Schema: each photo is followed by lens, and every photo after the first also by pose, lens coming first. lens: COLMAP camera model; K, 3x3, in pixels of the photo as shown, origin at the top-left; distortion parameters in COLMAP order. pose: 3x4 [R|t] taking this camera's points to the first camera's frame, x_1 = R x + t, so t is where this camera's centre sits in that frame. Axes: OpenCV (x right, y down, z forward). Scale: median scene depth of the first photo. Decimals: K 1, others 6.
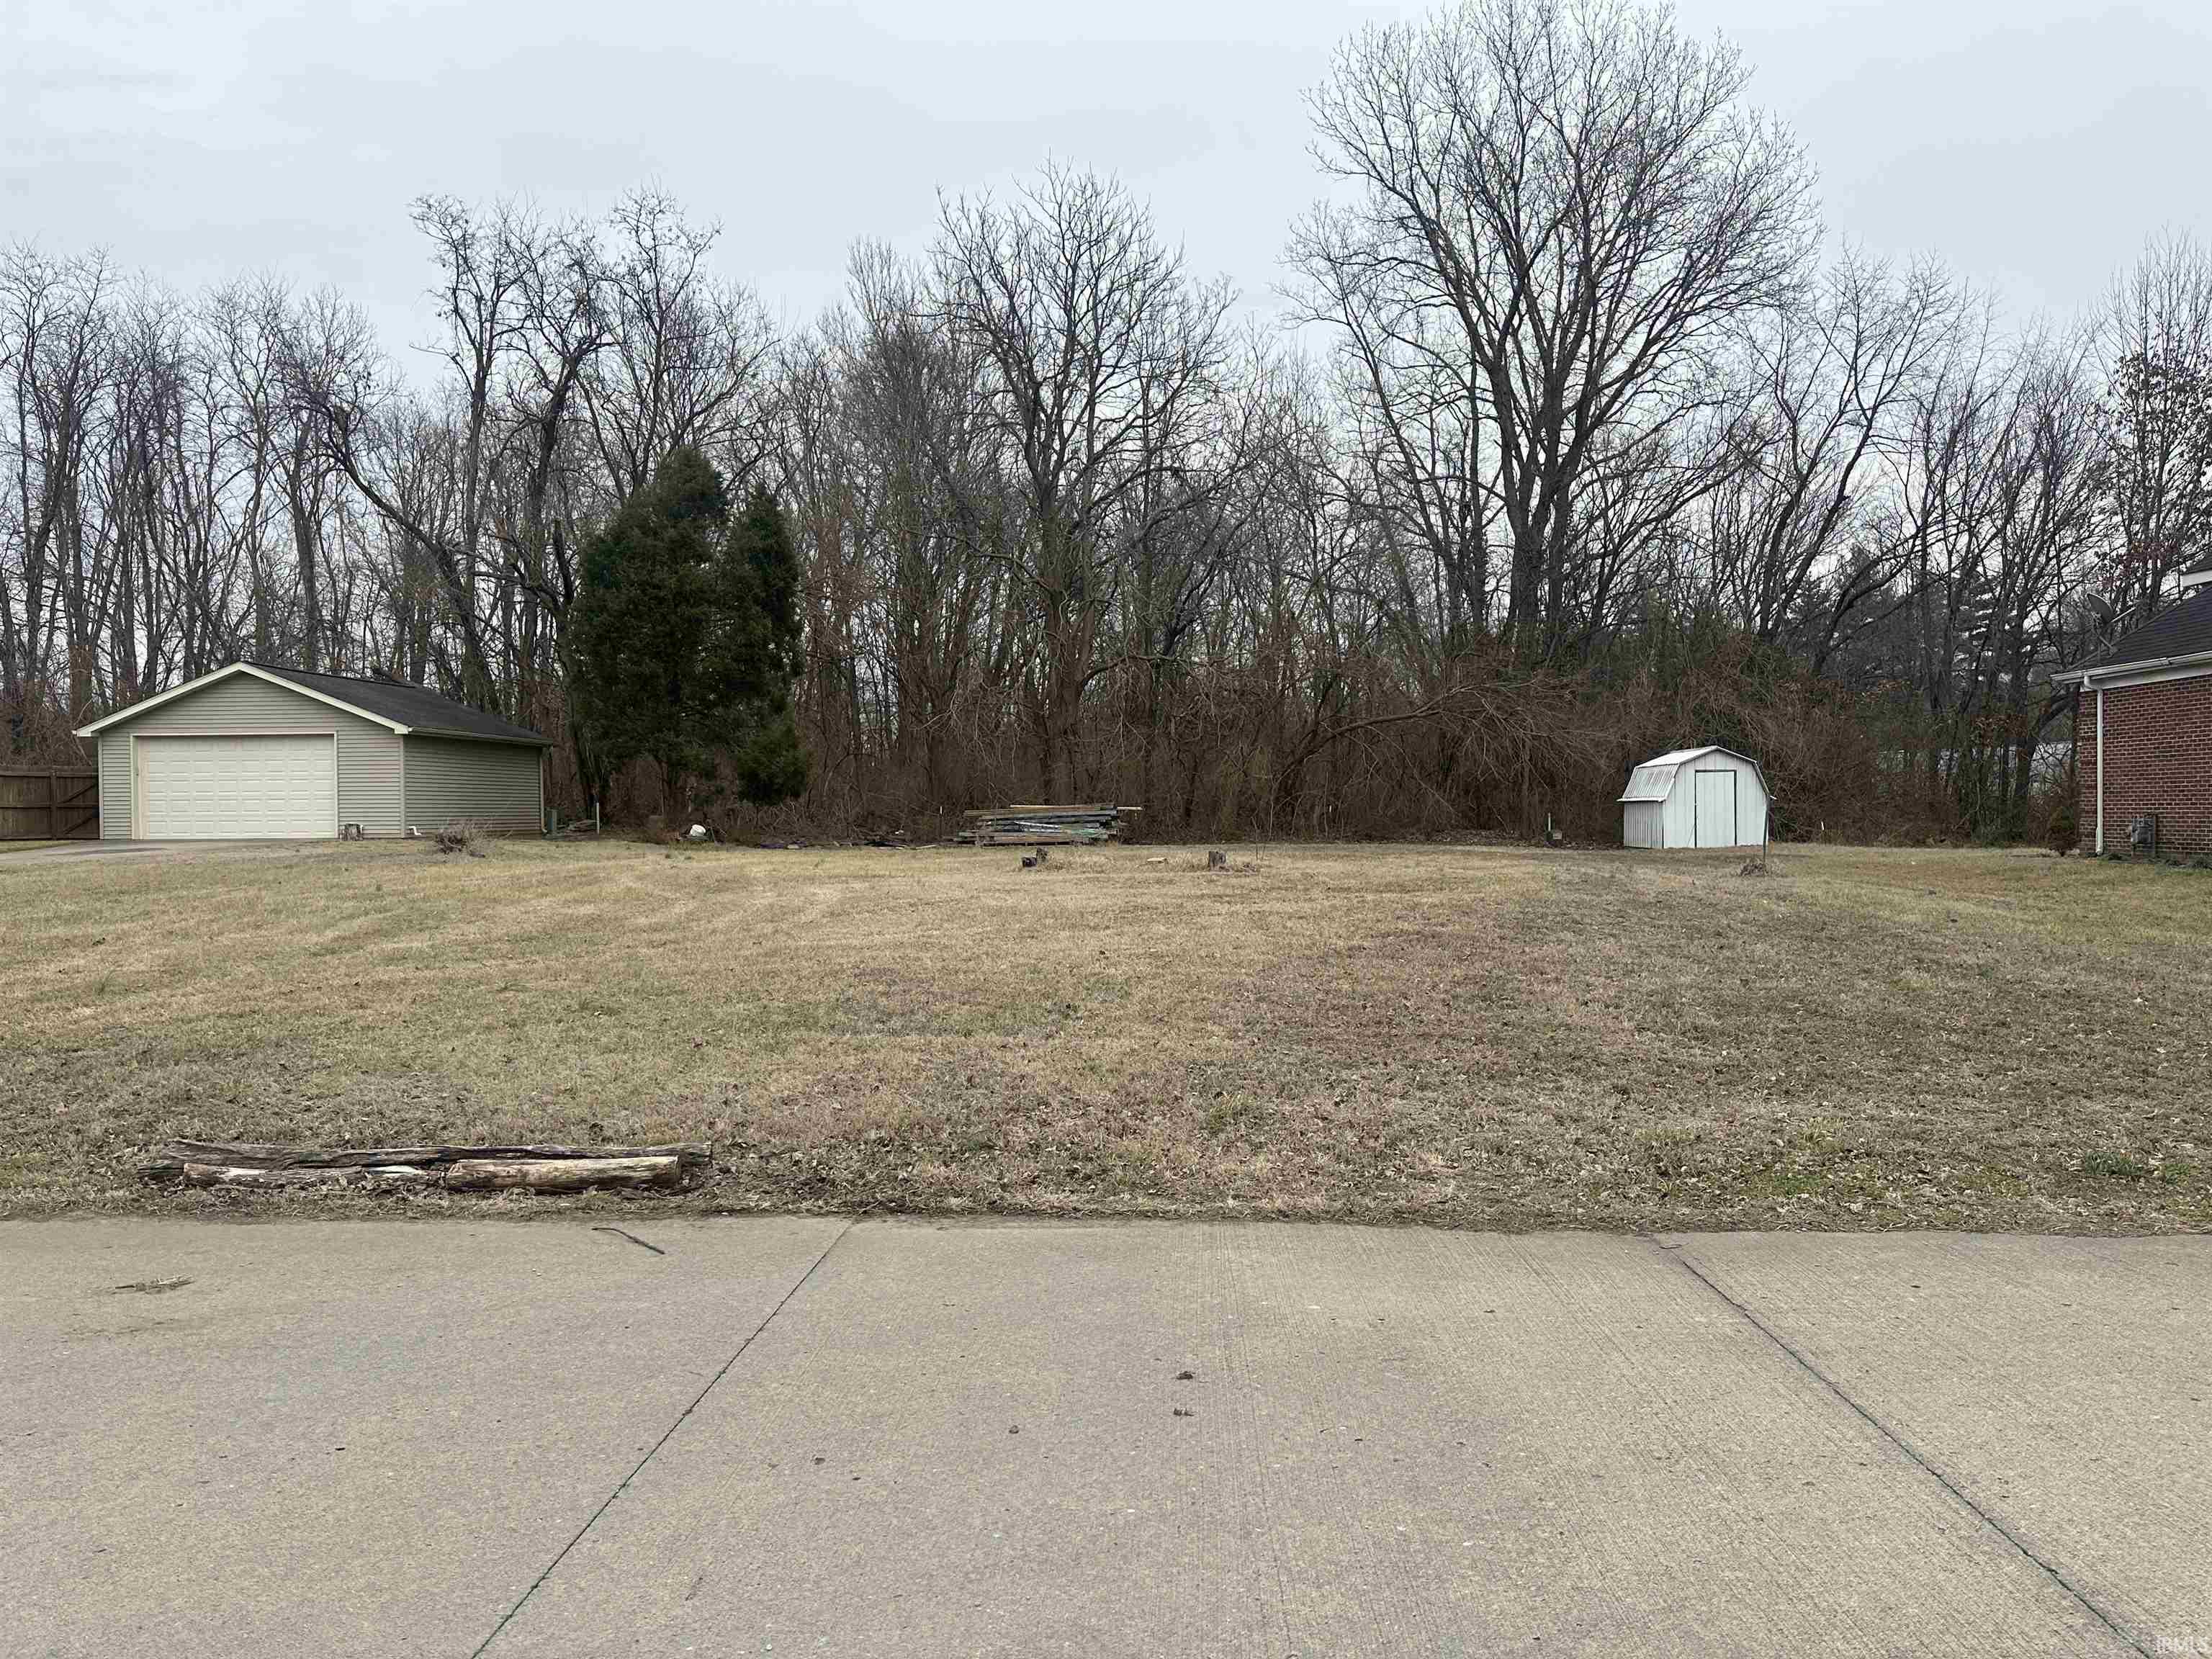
lens RADIAL K [[1638.2, 0, 1117.2], [0, 1638.2, 838.0], [0, 0, 1]] dist [0.293155, -0.335741]
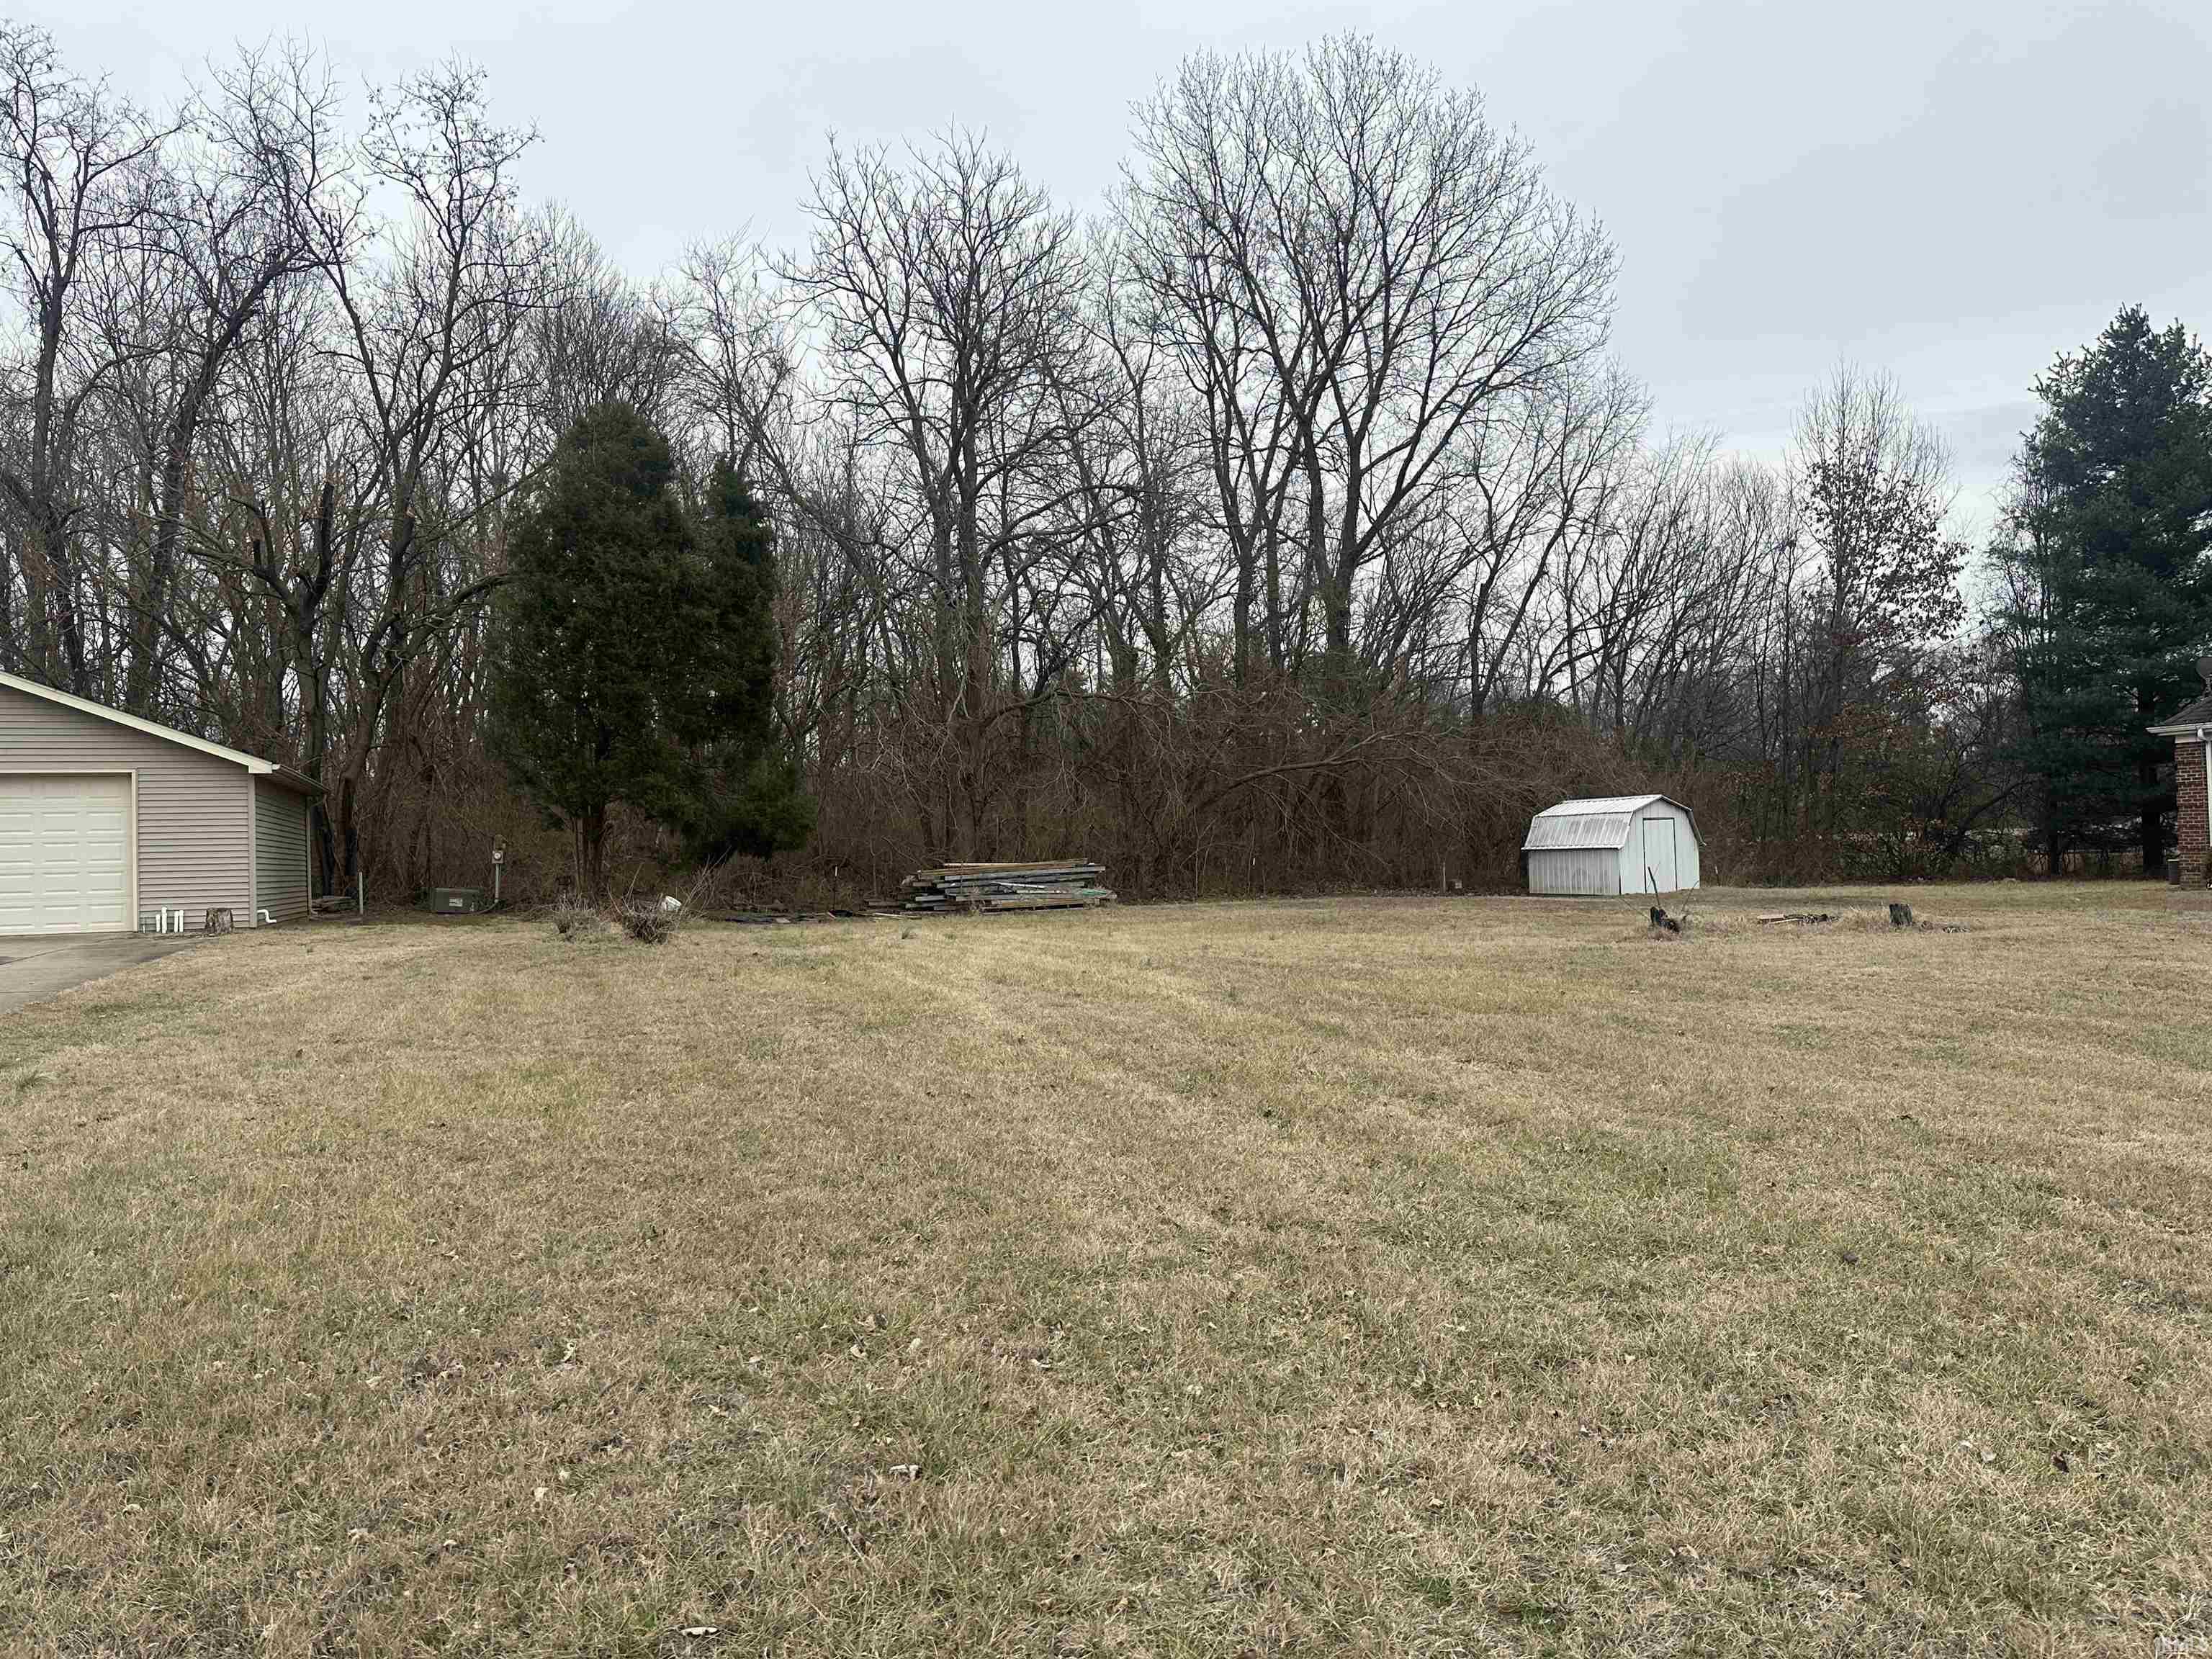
lens RADIAL K [[1638.2, 0, 1117.2], [0, 1638.2, 838.0], [0, 0, 1]] dist [0.293155, -0.335741]
pose [[0.899180, -0.011064, 0.437440, -0.395994], [0.026481, 0.999224, -0.029161, -0.006464], [-0.436778, 0.037805, 0.898775, 0.216665]]
